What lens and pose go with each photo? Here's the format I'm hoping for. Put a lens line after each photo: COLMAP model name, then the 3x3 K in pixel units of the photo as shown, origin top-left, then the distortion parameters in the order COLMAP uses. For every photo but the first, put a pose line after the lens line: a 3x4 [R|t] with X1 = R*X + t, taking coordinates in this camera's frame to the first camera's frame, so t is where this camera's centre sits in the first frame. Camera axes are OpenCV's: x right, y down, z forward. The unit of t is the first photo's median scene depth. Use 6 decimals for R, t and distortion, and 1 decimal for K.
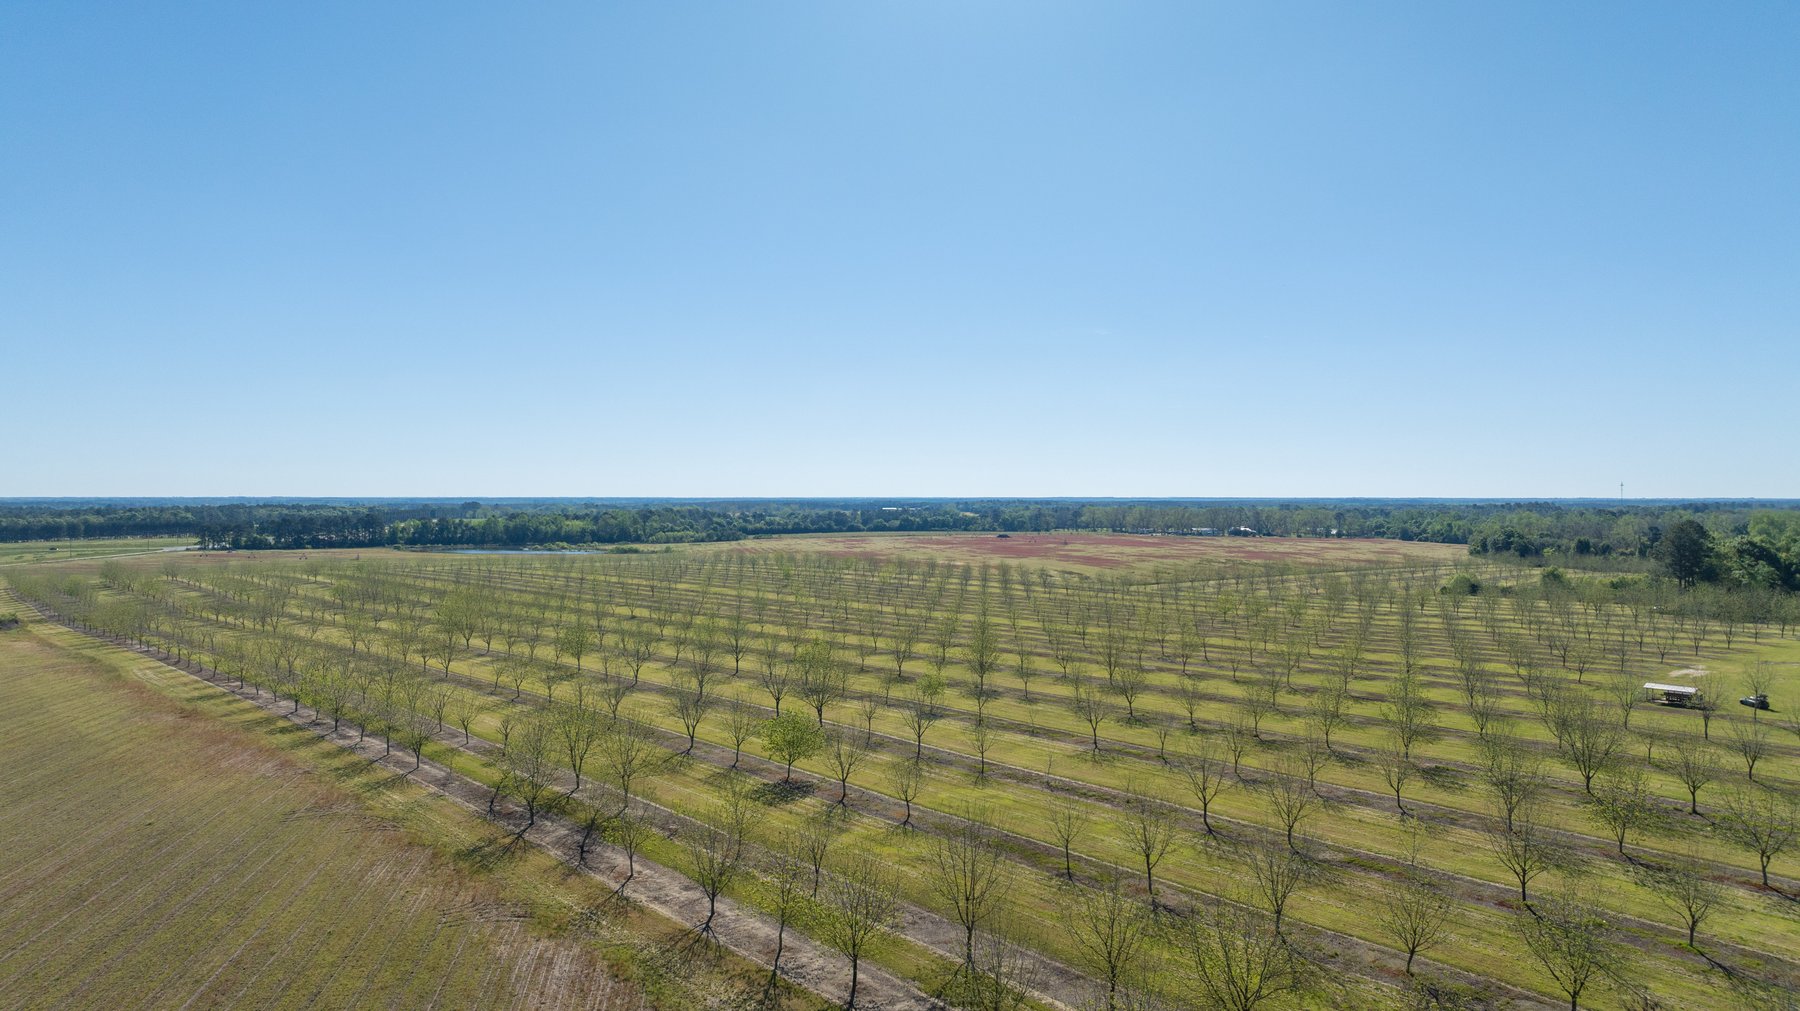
lens RADIAL K [[1266.4, 0, 899.0], [0, 1266.4, 509.2], [0, 0, 1]] dist [-0.040864, 0.042824]
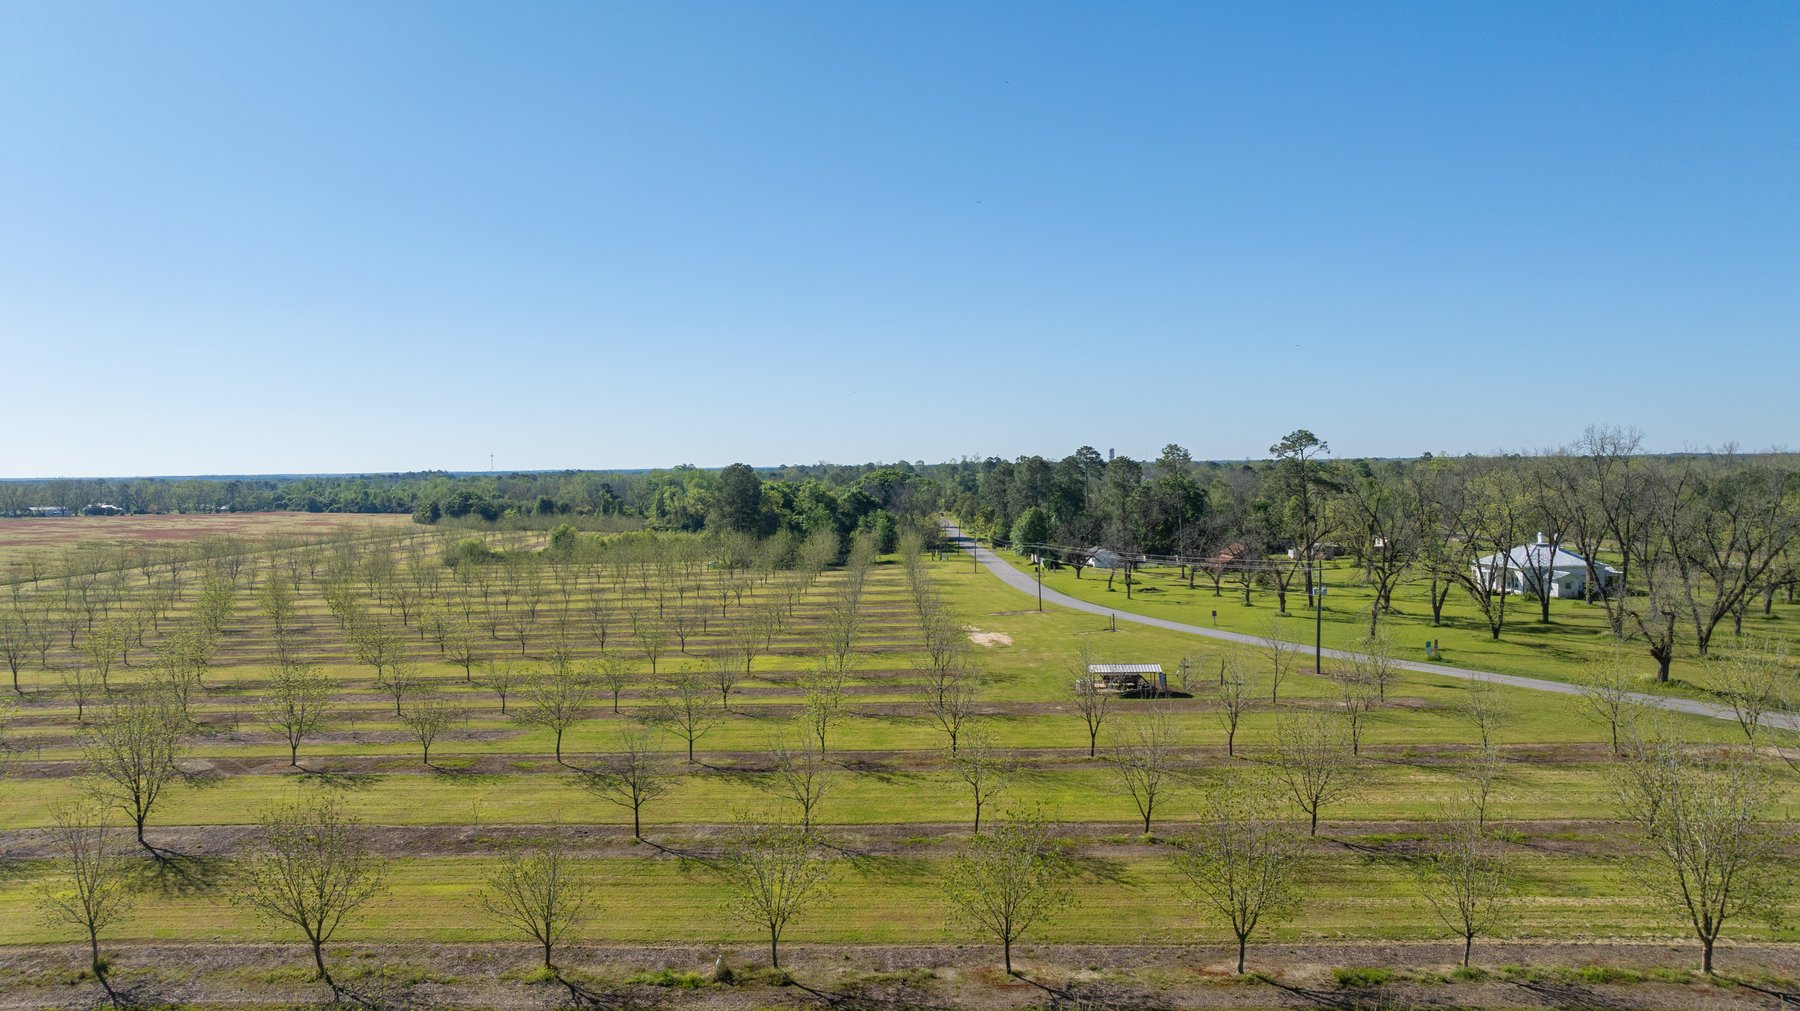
lens RADIAL K [[1266.4, 0, 888.0], [0, 1266.4, 499.3], [0, 0, 1]] dist [-0.040864, 0.042824]
pose [[0.662097, -0.031242, 0.748767, 0.010202], [0.023532, 0.999505, 0.020895, 0.008351], [-0.749049, 0.003785, 0.662504, 0.144445]]
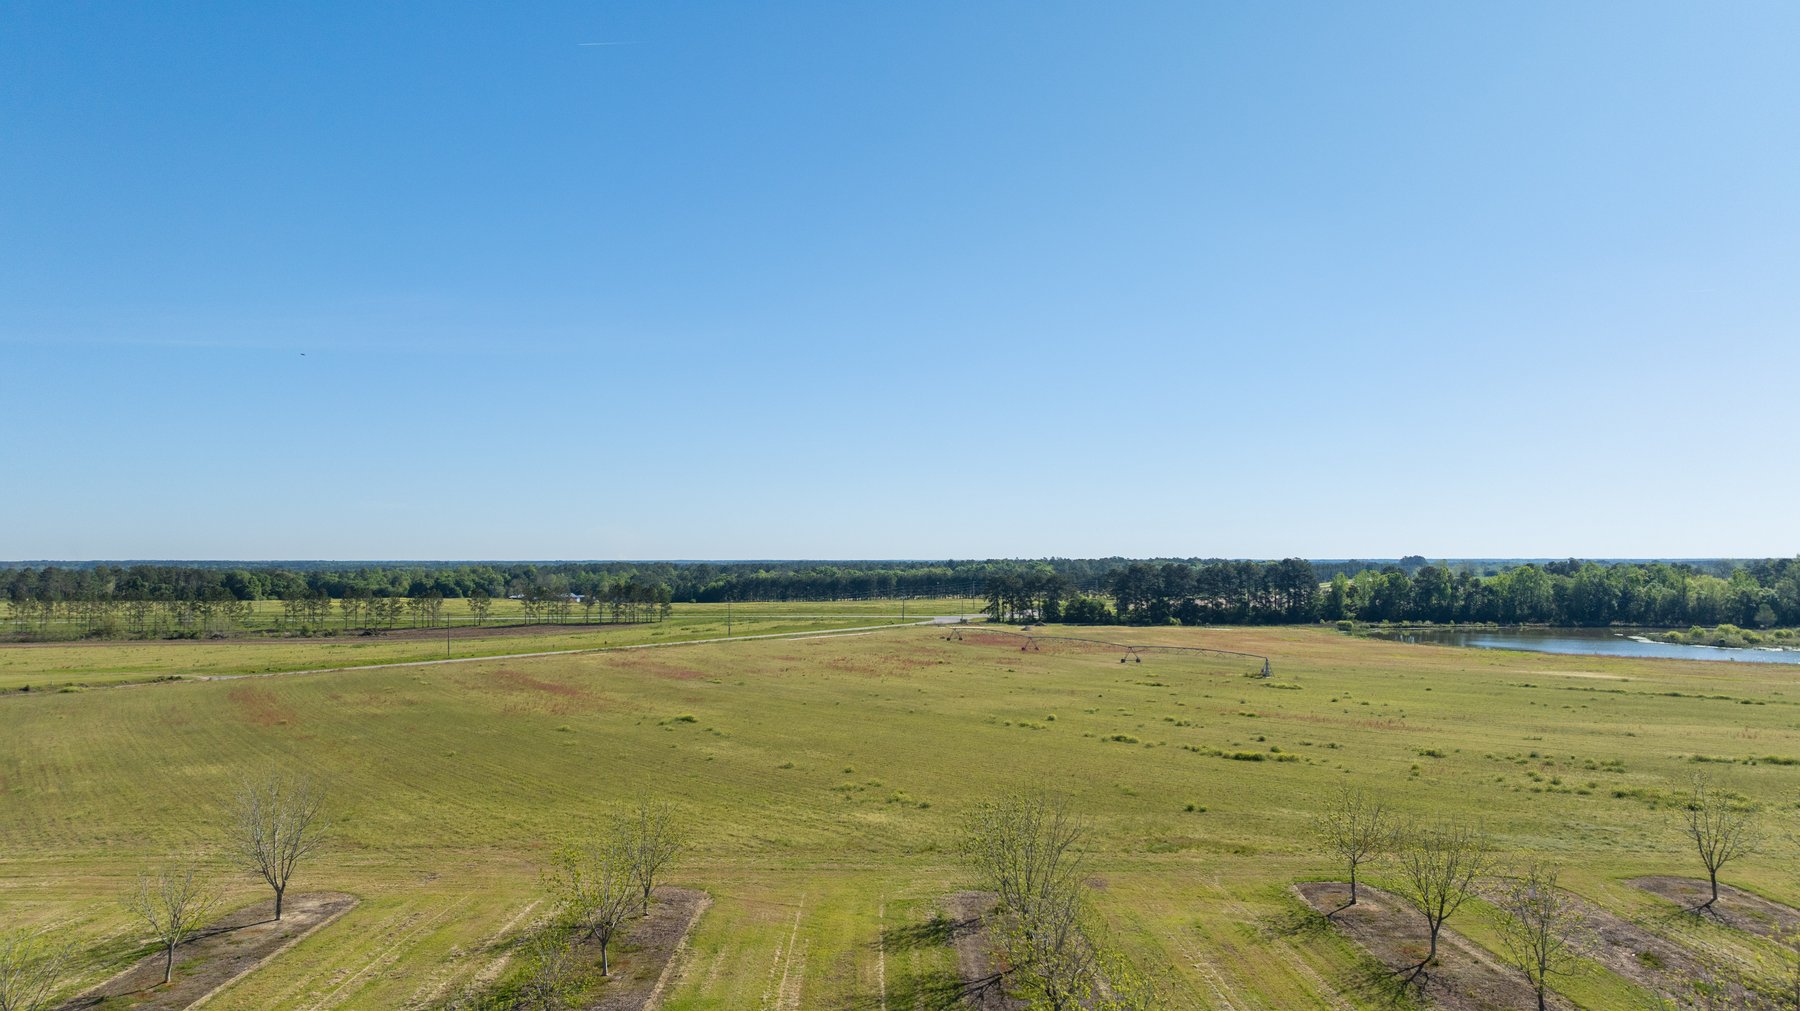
lens RADIAL K [[1266.4, 0, 896.6], [0, 1266.4, 508.3], [0, 0, 1]] dist [-0.040864, 0.042824]
pose [[0.768833, -0.027088, -0.638876, -0.234067], [-0.005719, 0.998771, -0.049229, 0.010169], [0.639424, 0.041502, 0.767733, 0.548702]]
